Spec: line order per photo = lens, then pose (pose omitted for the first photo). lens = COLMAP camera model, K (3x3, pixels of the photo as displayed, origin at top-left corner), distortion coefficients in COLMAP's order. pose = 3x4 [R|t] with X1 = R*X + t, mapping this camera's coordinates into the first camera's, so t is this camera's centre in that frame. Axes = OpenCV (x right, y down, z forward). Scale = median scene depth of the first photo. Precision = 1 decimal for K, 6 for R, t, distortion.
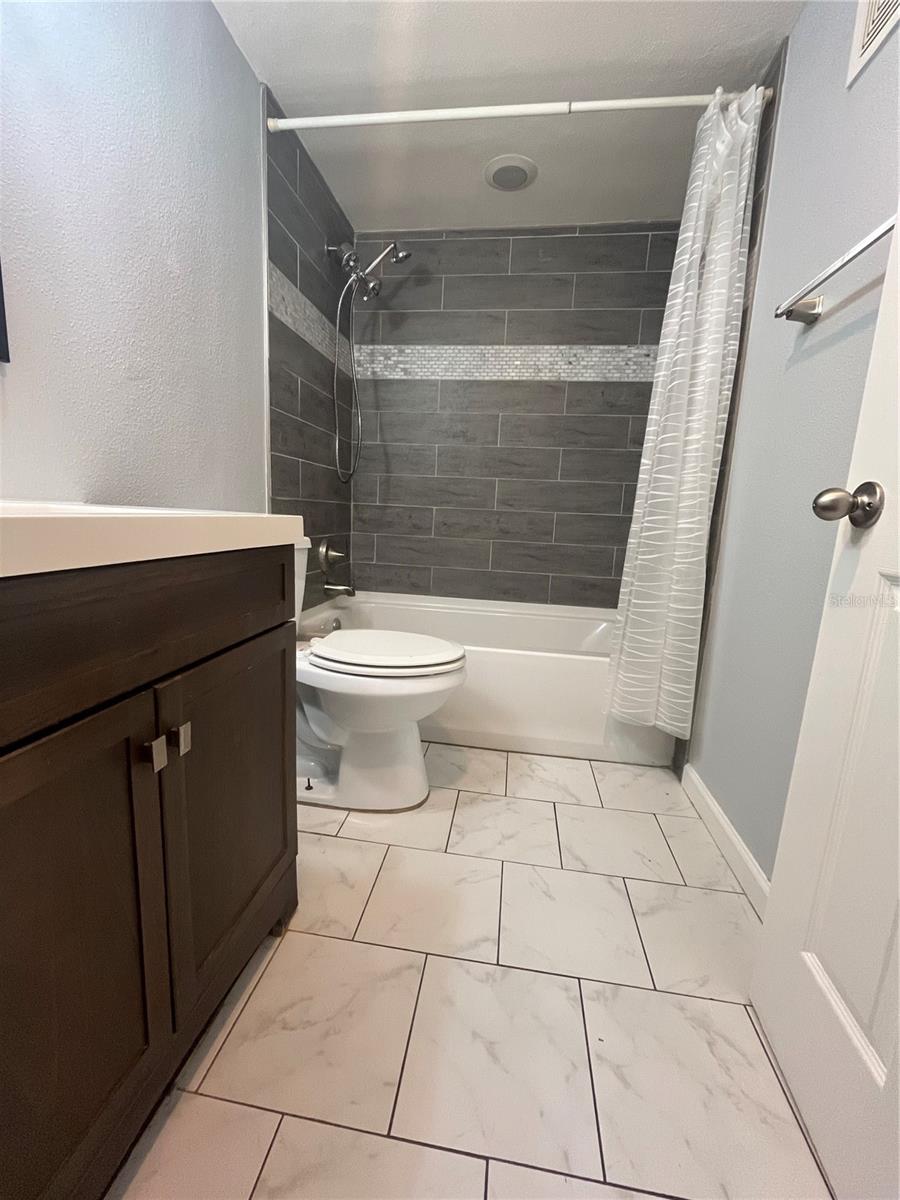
lens RADIAL K [[489.0, 0, 446.9], [0, 489.0, 599.6], [0, 0, 1]] dist [-0.001745, -0.000599]
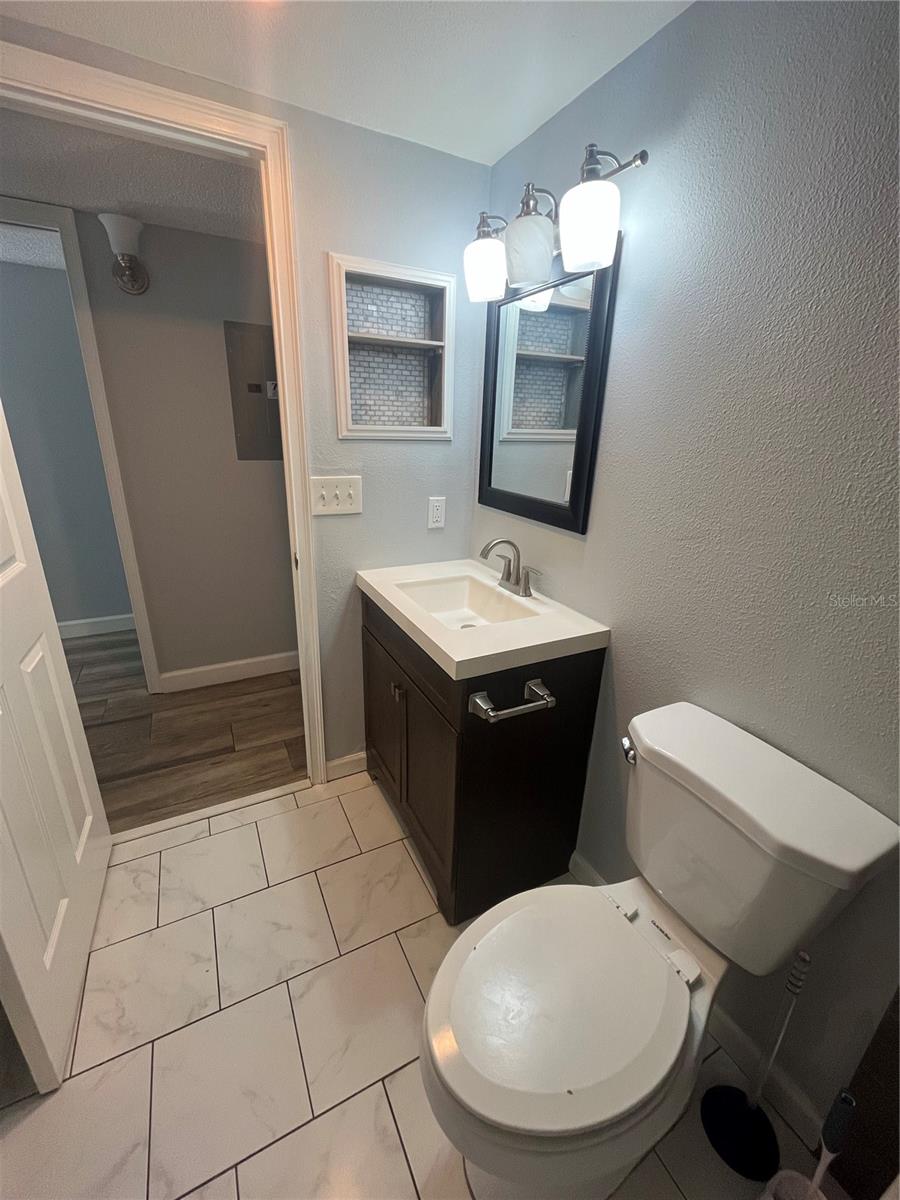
lens RADIAL K [[489.0, 0, 446.9], [0, 489.0, 599.6], [0, 0, 1]] dist [-0.001745, -0.000599]
pose [[-0.812353, 0.121203, -0.570432, 0.180670], [-0.170729, 0.885877, 0.431363, -0.377754], [0.557615, 0.447808, -0.698952, 0.814434]]
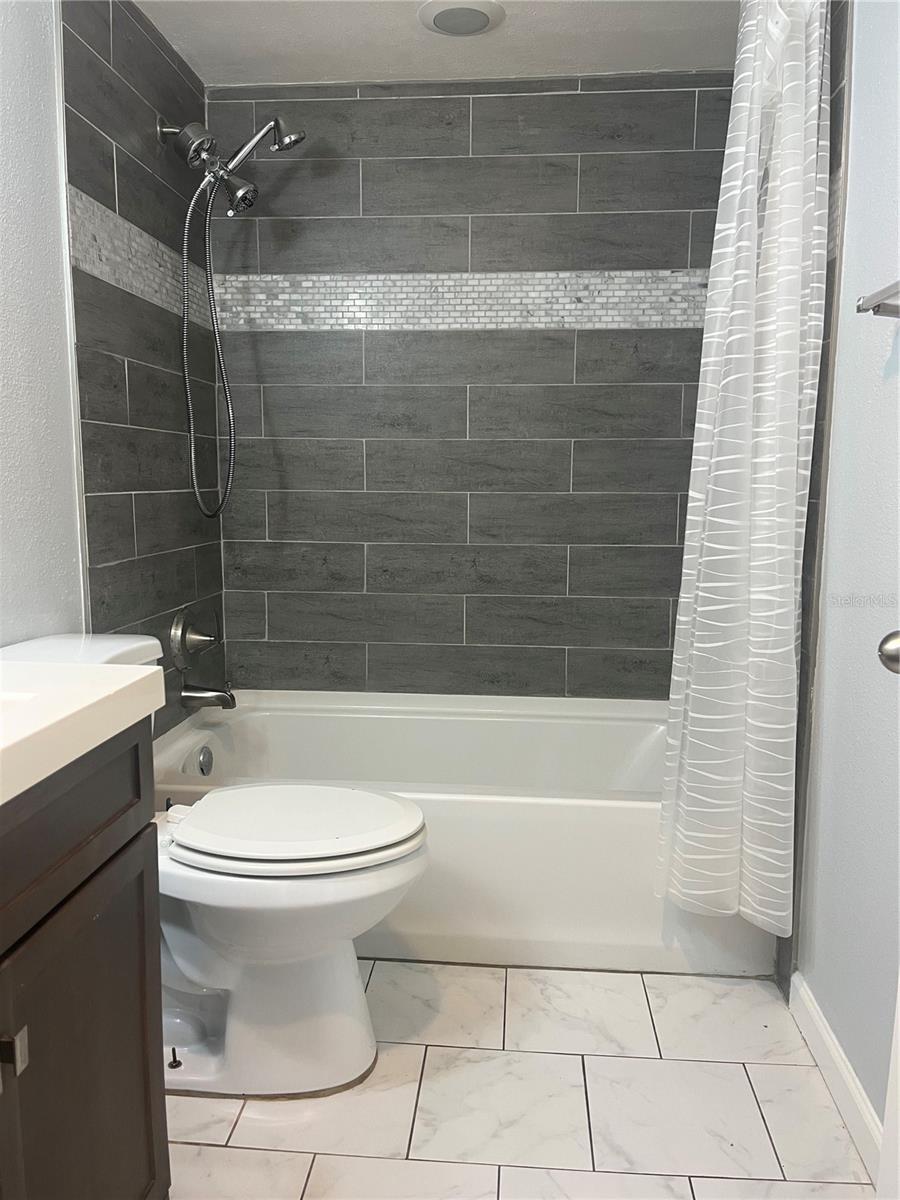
lens RADIAL K [[908.8, 0, 449.7], [0, 908.8, 610.2], [0, 0, 1]] dist [0.084952, -0.109108]
pose [[0.997178, -0.049124, 0.056779, 0.011797], [0.050838, 0.998281, -0.029154, -0.088154], [-0.055249, 0.031958, 0.997961, -0.121244]]
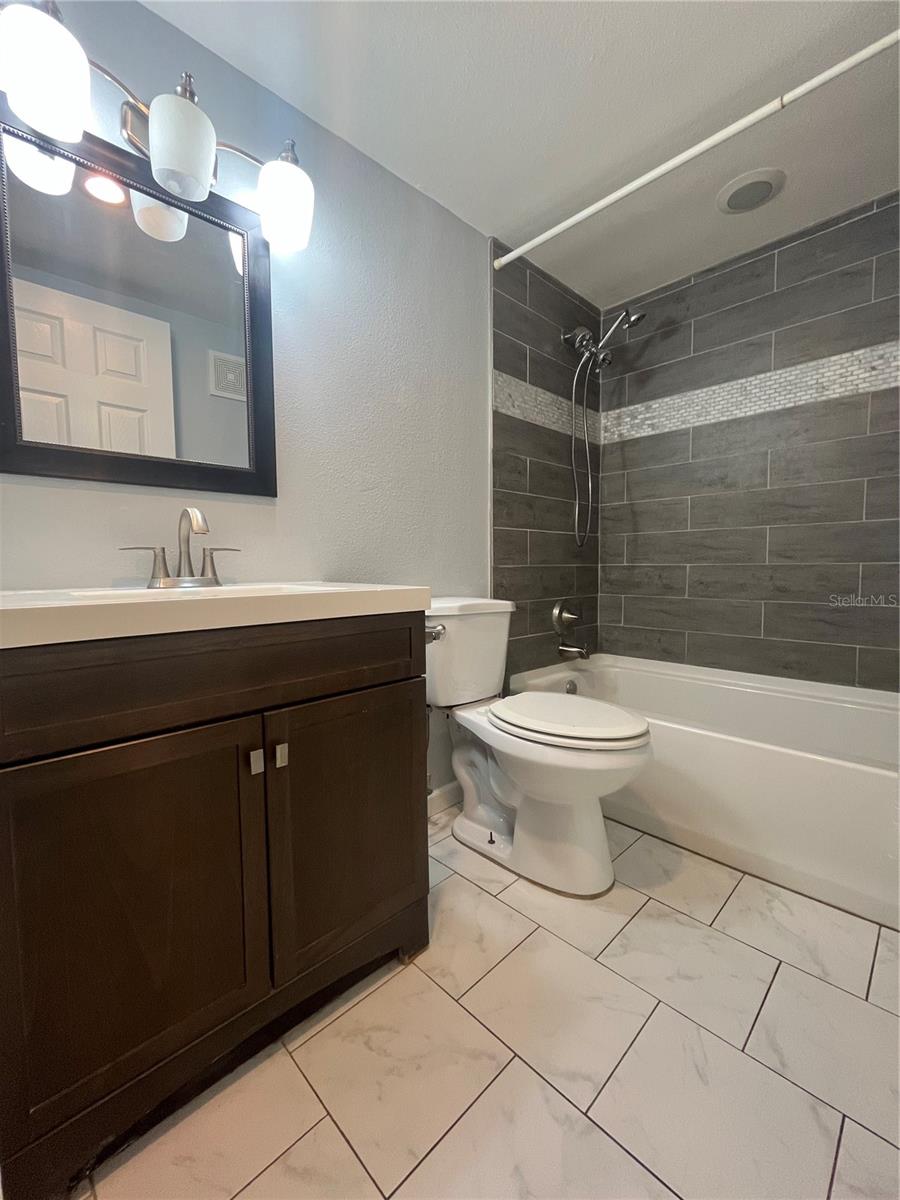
lens RADIAL K [[489.0, 0, 446.9], [0, 489.0, 599.6], [0, 0, 1]] dist [-0.001745, -0.000599]
pose [[0.793497, -0.010184, -0.608489, 0.207786], [-0.062456, 0.993218, -0.098069, -0.013252], [0.605361, 0.115821, 0.787479, 0.048644]]
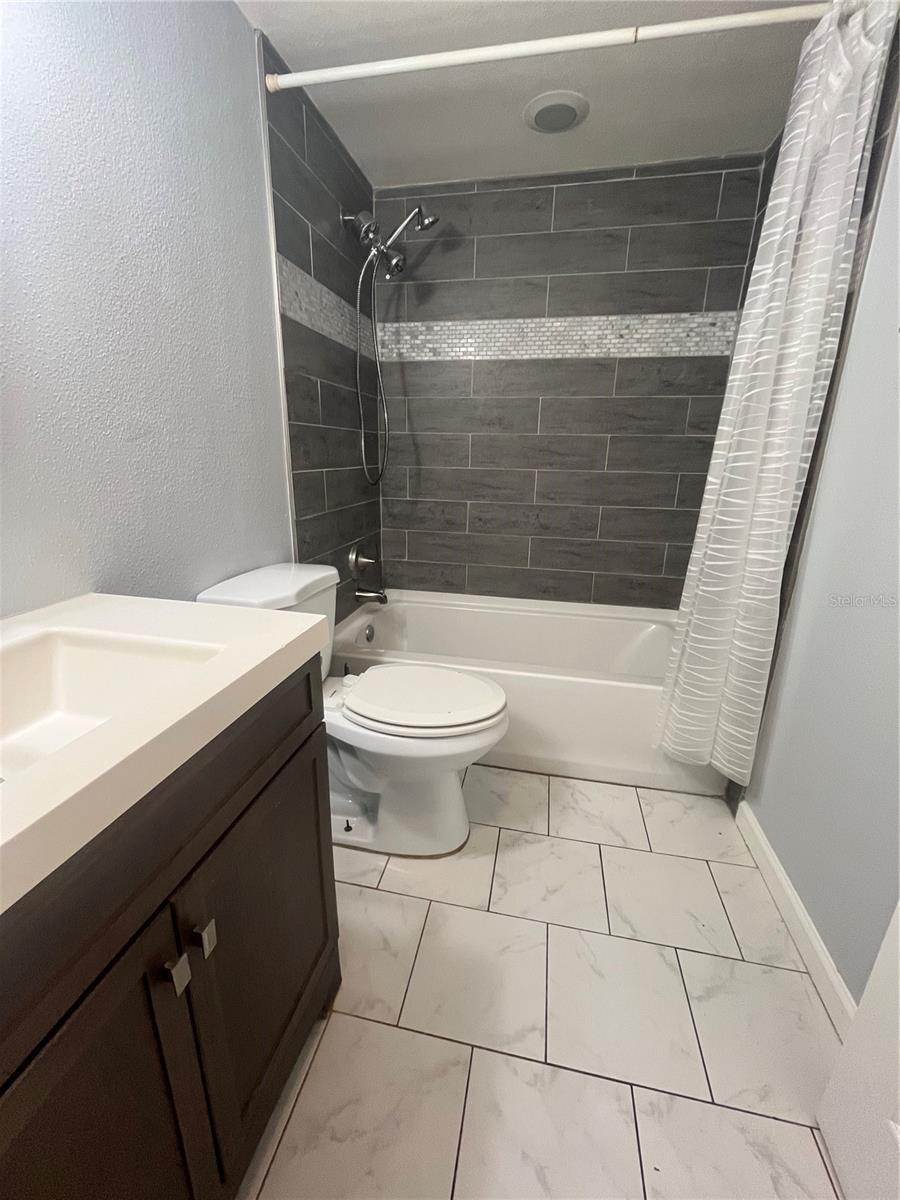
lens RADIAL K [[489.6, 0, 447.8], [0, 489.6, 600.3], [0, 0, 1]] dist [-0.001533, 0.000009]
pose [[0.997808, -0.011603, -0.065155, -0.007920], [0.019084, 0.993137, 0.115385, -0.136862], [0.063369, -0.116376, 0.991182, 0.062211]]
